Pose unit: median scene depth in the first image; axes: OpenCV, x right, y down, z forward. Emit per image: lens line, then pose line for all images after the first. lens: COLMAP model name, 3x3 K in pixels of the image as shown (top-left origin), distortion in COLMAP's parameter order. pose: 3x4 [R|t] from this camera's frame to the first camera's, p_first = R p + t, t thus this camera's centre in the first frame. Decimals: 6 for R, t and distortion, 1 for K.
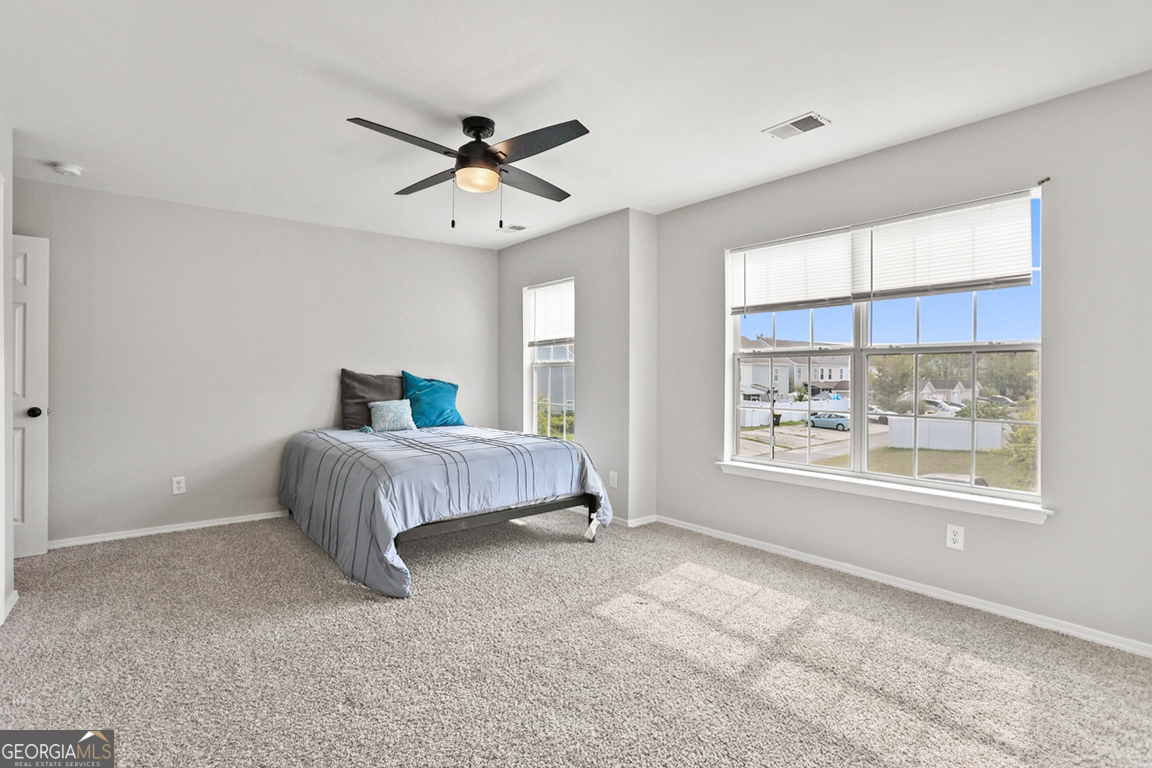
lens RADIAL K [[566.7, 0, 573.7], [0, 566.7, 378.4], [0, 0, 1]] dist [-0.045240, 0.022782]
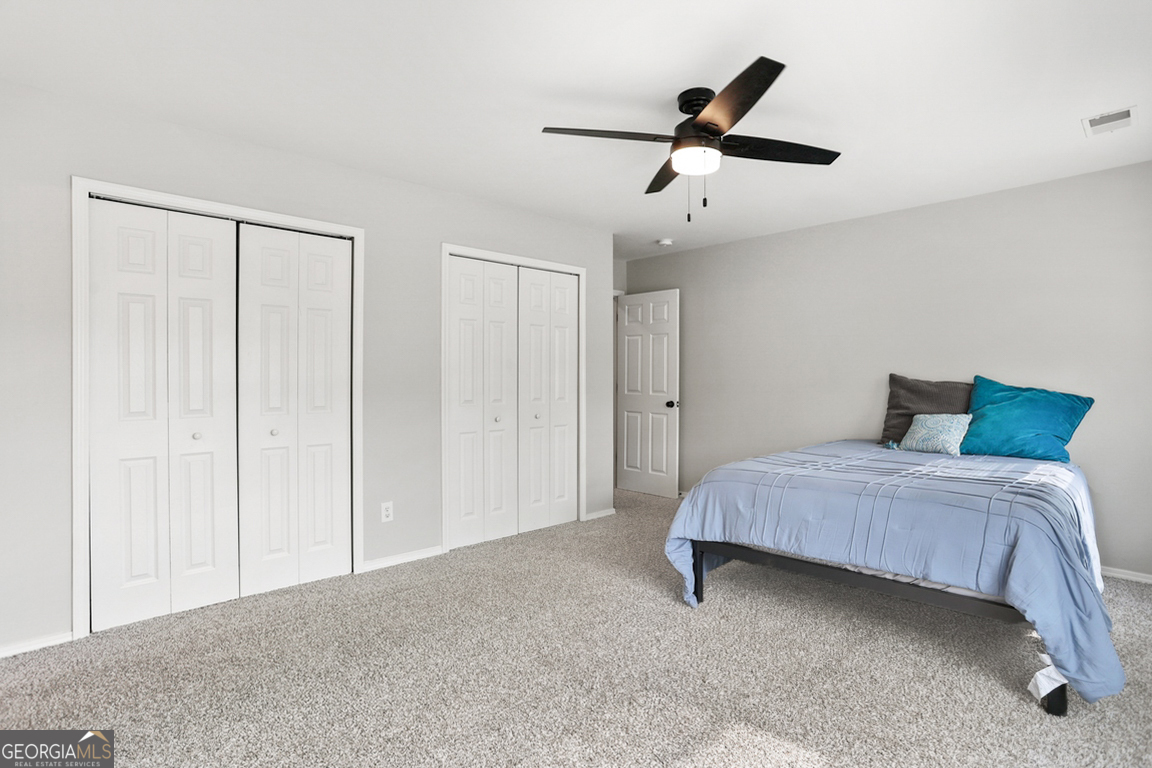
lens RADIAL K [[566.7, 0, 573.7], [0, 566.7, 378.4], [0, 0, 1]] dist [-0.045240, 0.022782]
pose [[0.087447, 0.000523, -0.996169, 0.529959], [-0.010416, 0.999946, -0.000390, -0.006184], [0.996115, 0.010410, 0.087447, 0.562893]]
